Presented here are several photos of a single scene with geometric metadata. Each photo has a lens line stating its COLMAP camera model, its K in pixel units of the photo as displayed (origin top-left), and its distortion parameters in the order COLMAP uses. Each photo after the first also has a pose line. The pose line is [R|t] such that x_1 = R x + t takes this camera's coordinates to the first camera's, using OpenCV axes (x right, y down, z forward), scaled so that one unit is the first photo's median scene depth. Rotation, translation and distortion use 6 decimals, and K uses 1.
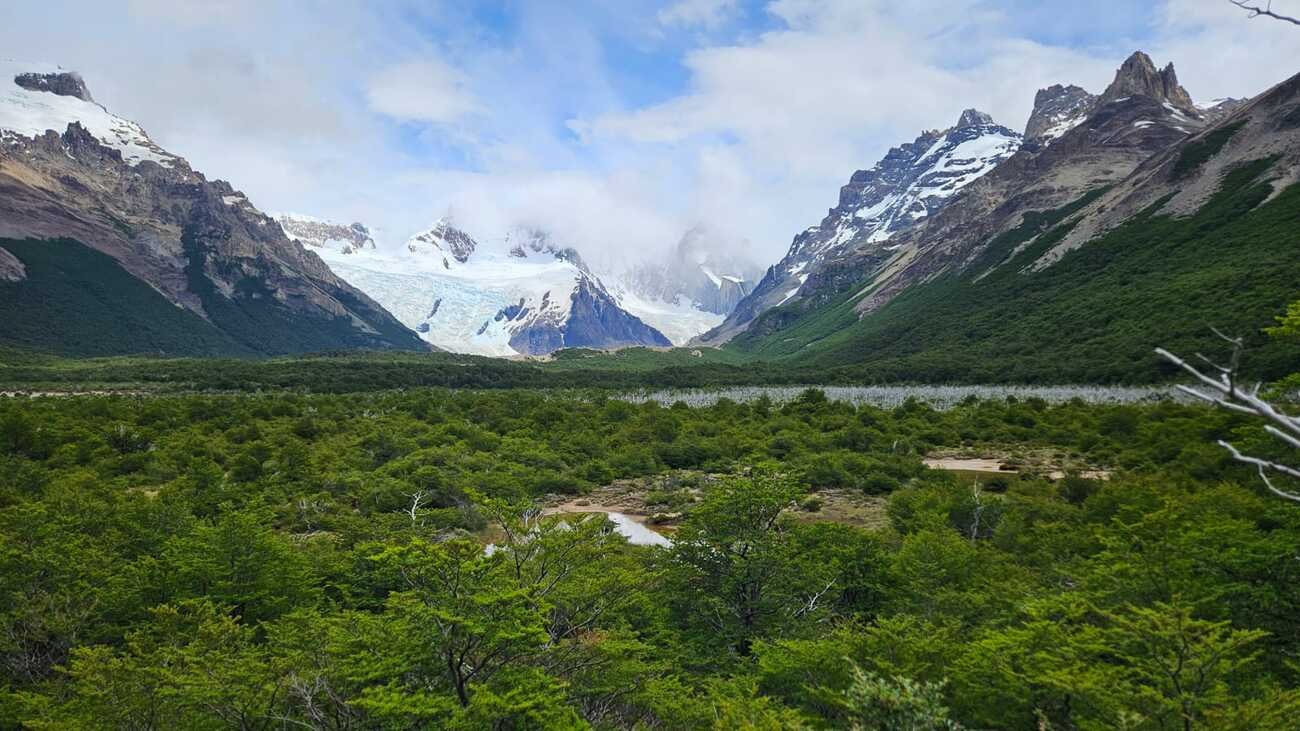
lens RADIAL K [[882.8, 0, 650.0], [0, 882.8, 365.5], [0, 0, 1]] dist [0.085456, -0.085490]
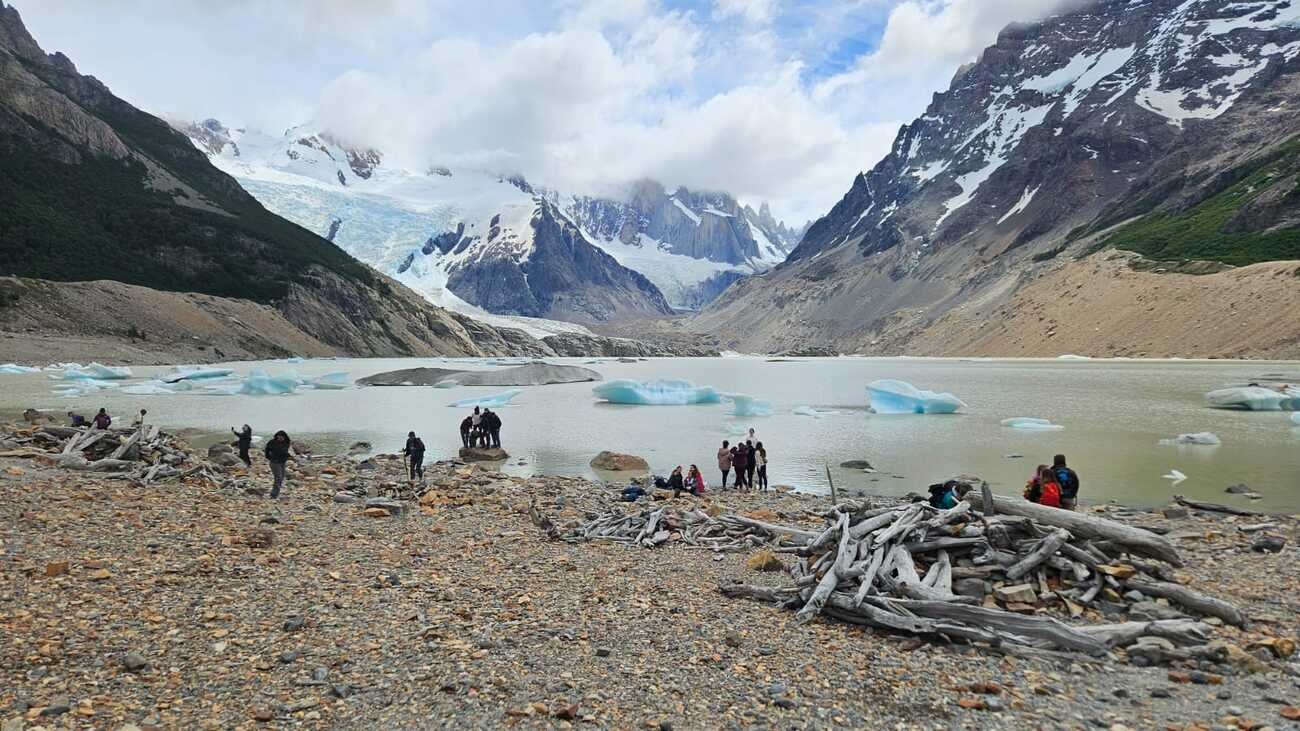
lens RADIAL K [[887.8, 0, 655.5], [0, 887.8, 372.1], [0, 0, 1]] dist [0.089339, -0.080616]
pose [[0.991994, 0.002432, 0.126264, -0.083446], [-0.009427, 0.998451, 0.054826, 0.001678], [-0.125935, -0.055577, 0.990480, 0.283291]]
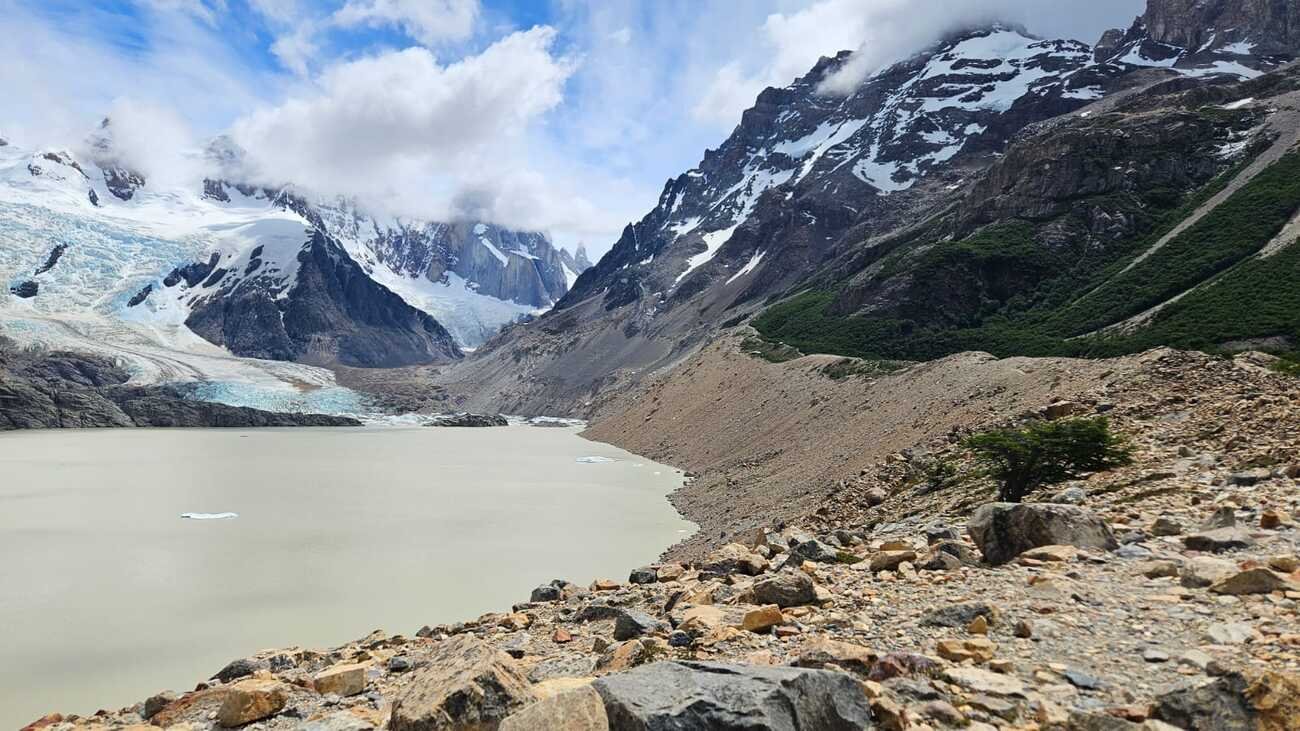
lens RADIAL K [[882.8, 0, 650.0], [0, 882.8, 365.5], [0, 0, 1]] dist [0.085456, -0.085490]
pose [[0.957242, 0.032433, 0.287466, -0.028492], [-0.034109, 0.999418, 0.000824, -0.006522], [-0.287272, -0.010594, 0.957790, 0.299581]]
